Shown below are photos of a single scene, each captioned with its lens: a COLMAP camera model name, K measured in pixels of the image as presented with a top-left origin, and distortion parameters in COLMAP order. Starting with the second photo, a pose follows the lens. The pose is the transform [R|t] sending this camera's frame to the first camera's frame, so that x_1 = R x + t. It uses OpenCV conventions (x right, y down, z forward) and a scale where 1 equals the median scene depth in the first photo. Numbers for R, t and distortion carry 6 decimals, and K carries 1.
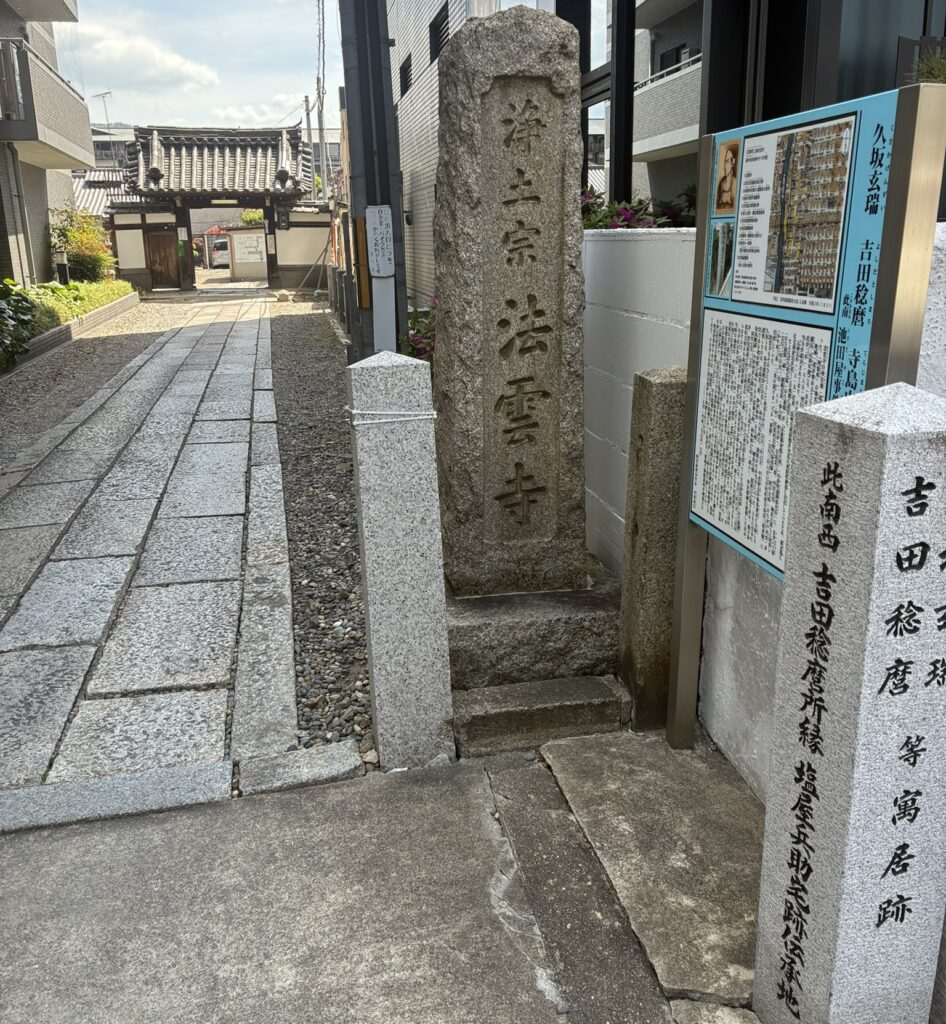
lens RADIAL K [[938.4, 0, 473.0], [0, 938.4, 512.0], [0, 0, 1]] dist [-0.004559, 0.011226]
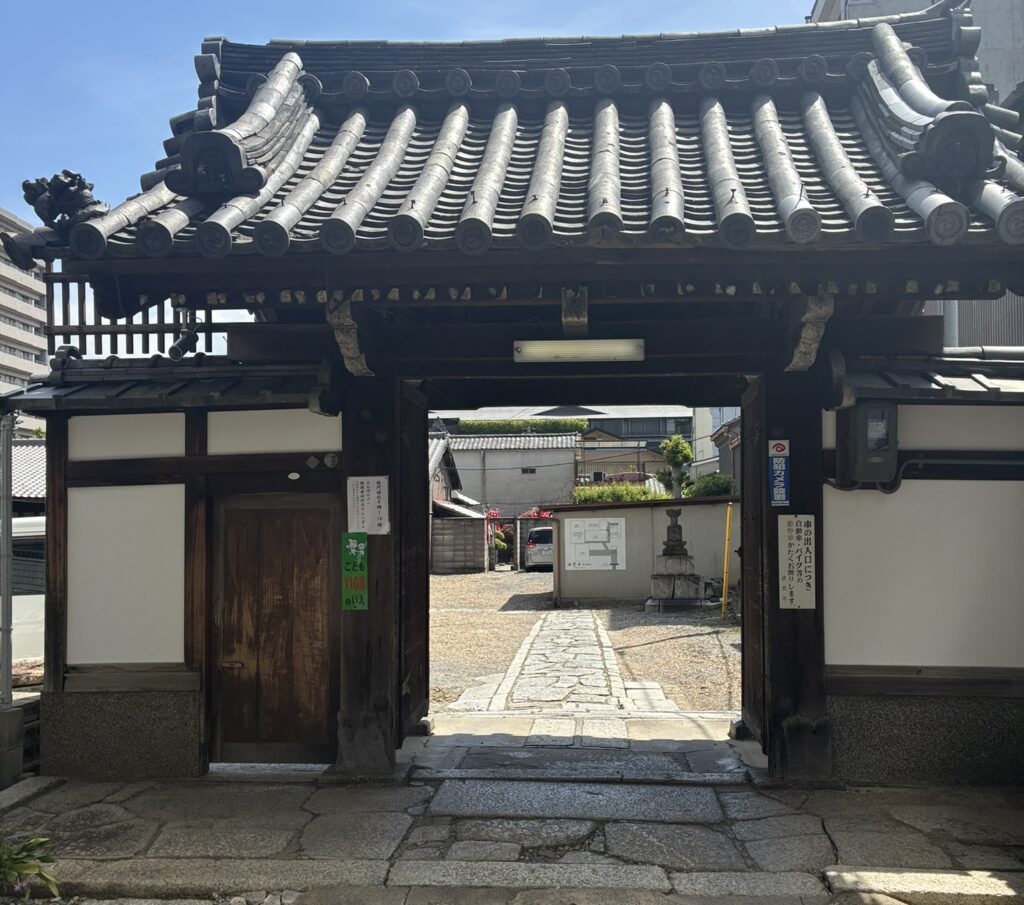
lens RADIAL K [[1253.0, 0, 512.0], [0, 1253.0, 452.5], [0, 0, 1]] dist [0.003643, 0.001417]
pose [[0.962216, -0.006910, -0.272198, -0.218038], [-0.084923, 0.942196, -0.324120, -0.235629], [0.258704, 0.334990, 0.906010, 0.804471]]
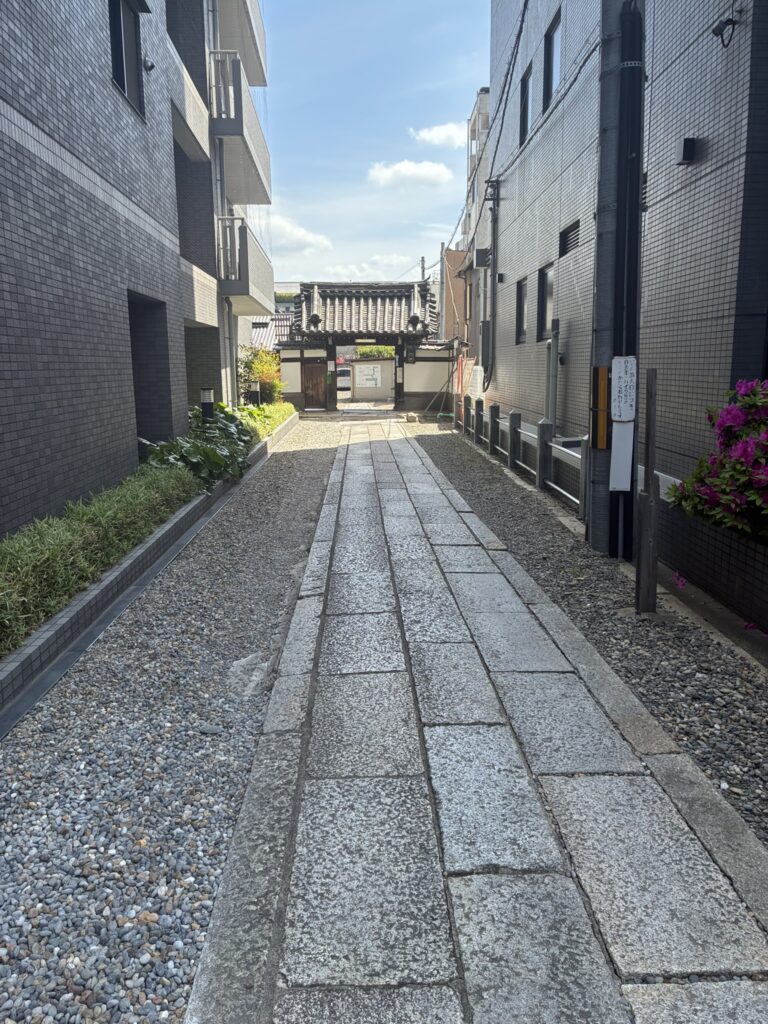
lens RADIAL K [[776.5, 0, 384.0], [0, 776.5, 512.0], [0, 0, 1]] dist [0.058909, -0.084468]
pose [[0.982083, 0.043843, -0.183280, -0.045171], [-0.061934, 0.993627, -0.094175, -0.011305], [0.177983, 0.103839, 0.978540, 0.022750]]
